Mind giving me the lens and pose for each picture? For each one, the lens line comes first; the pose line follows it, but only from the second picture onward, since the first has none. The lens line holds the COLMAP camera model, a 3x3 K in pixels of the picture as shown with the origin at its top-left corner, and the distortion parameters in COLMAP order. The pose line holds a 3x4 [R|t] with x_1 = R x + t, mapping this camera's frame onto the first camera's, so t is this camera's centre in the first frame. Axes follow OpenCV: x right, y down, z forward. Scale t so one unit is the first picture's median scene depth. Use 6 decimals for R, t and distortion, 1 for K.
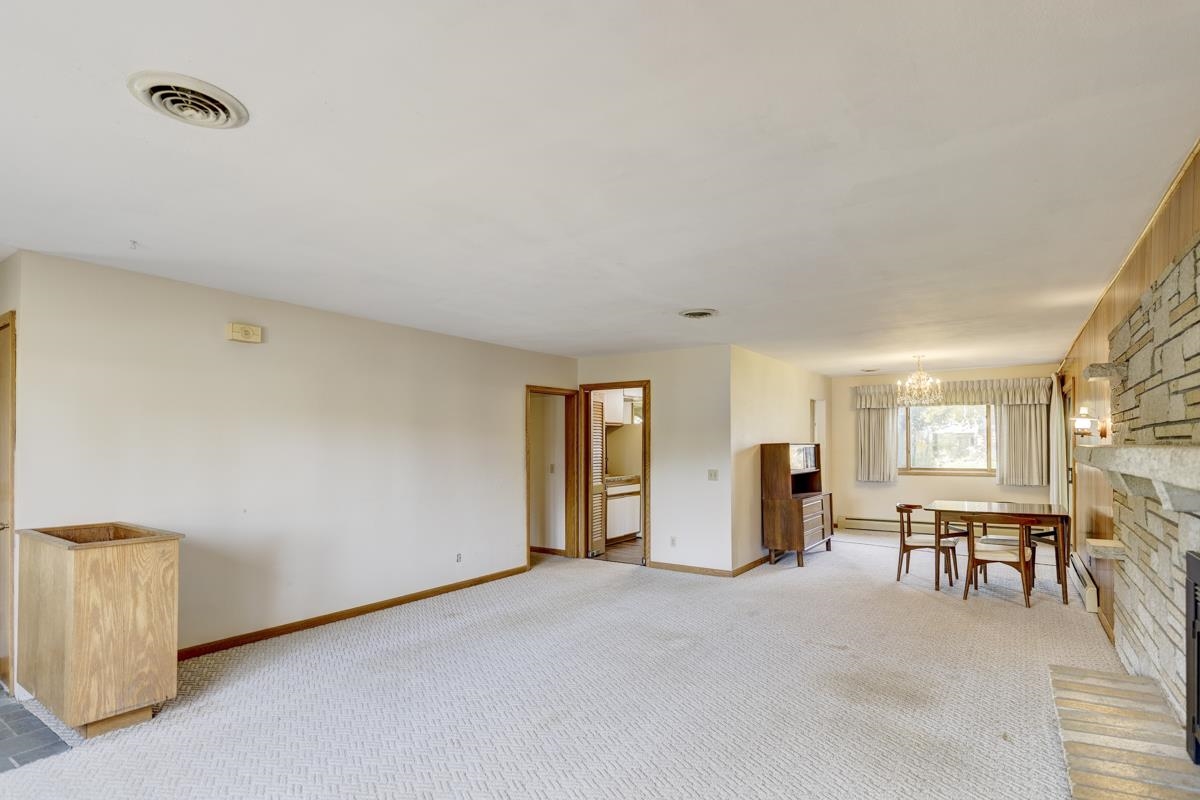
lens RADIAL K [[595.8, 0, 608.1], [0, 595.8, 438.5], [0, 0, 1]] dist [0.000028, 0.000030]
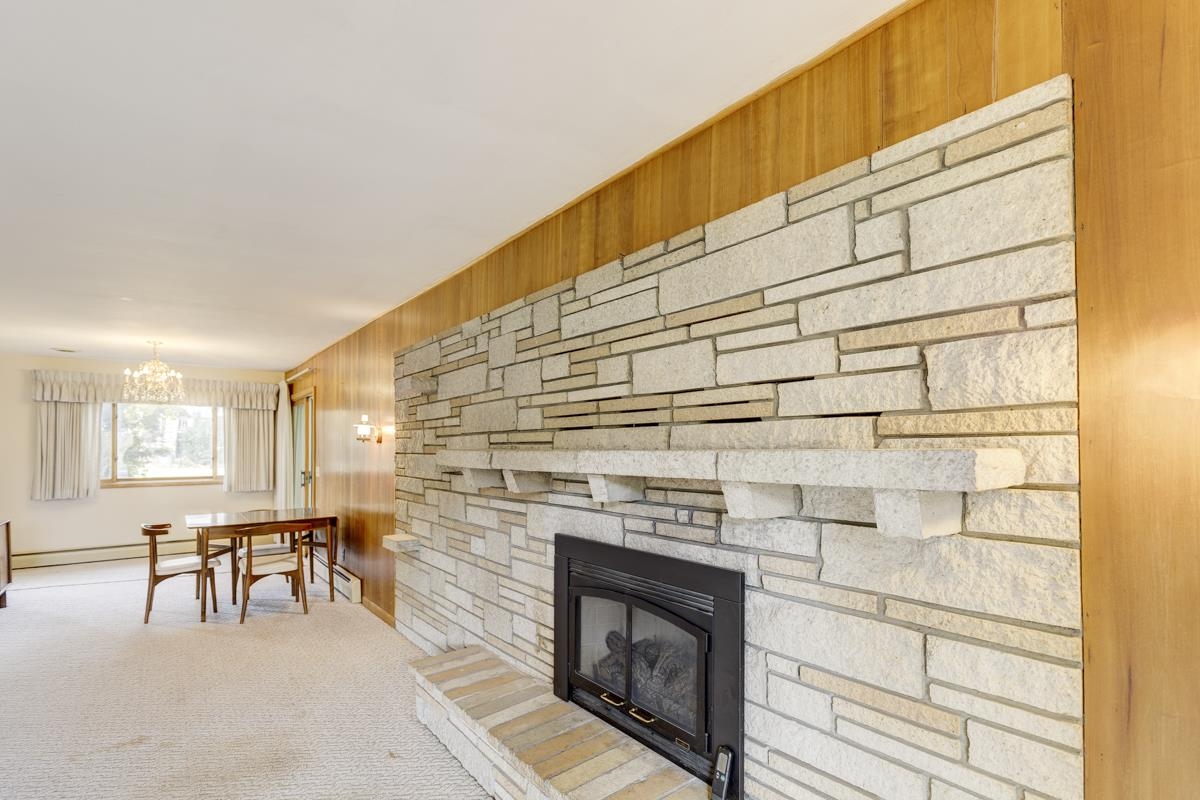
lens RADIAL K [[595.8, 0, 608.1], [0, 595.8, 438.5], [0, 0, 1]] dist [0.000028, 0.000030]
pose [[0.324478, 0.016146, 0.945755, -0.051215], [-0.007571, 0.999867, -0.014472, 0.001725], [-0.945863, -0.002465, 0.324557, 0.139206]]
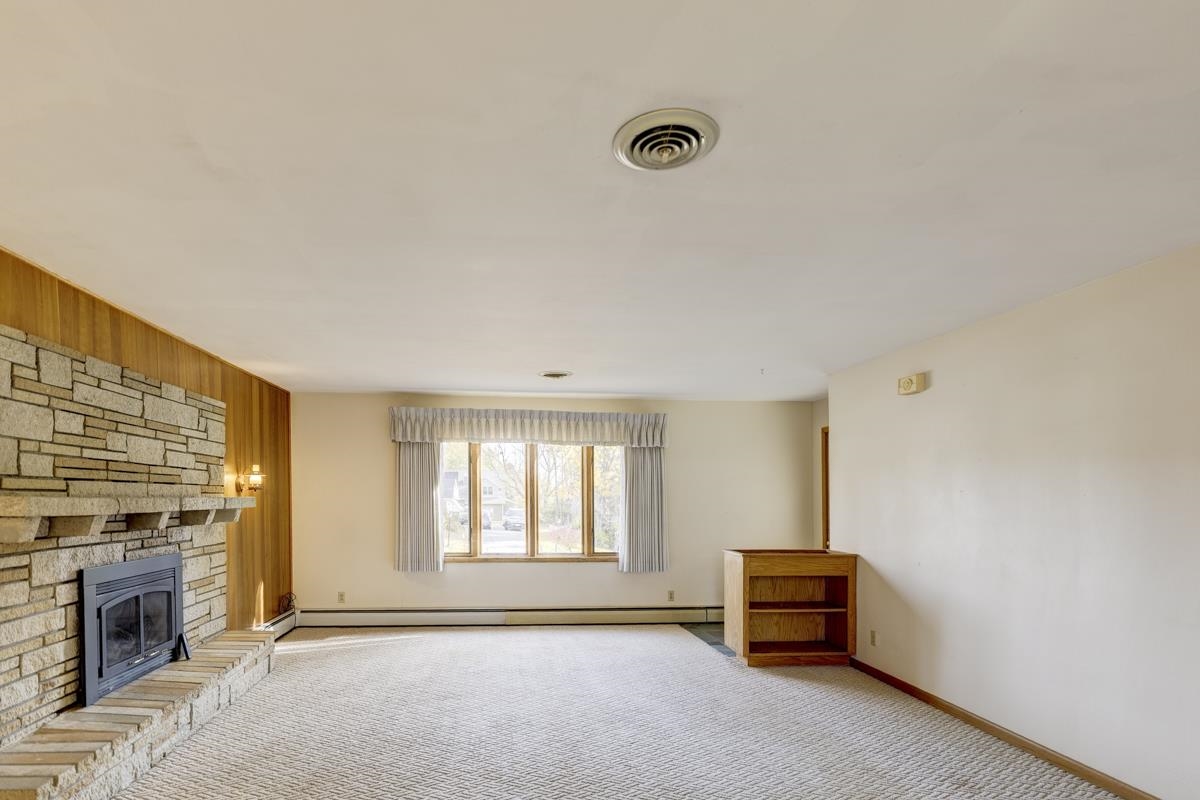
lens RADIAL K [[623.9, 0, 549.6], [0, 623.9, 508.8], [0, 0, 1]] dist [0.003212, 0.000353]
pose [[-0.775865, 0.012847, -0.630768, 0.303090], [0.007985, 0.999913, 0.010545, 0.009705], [0.630849, 0.003145, -0.775900, 0.834626]]
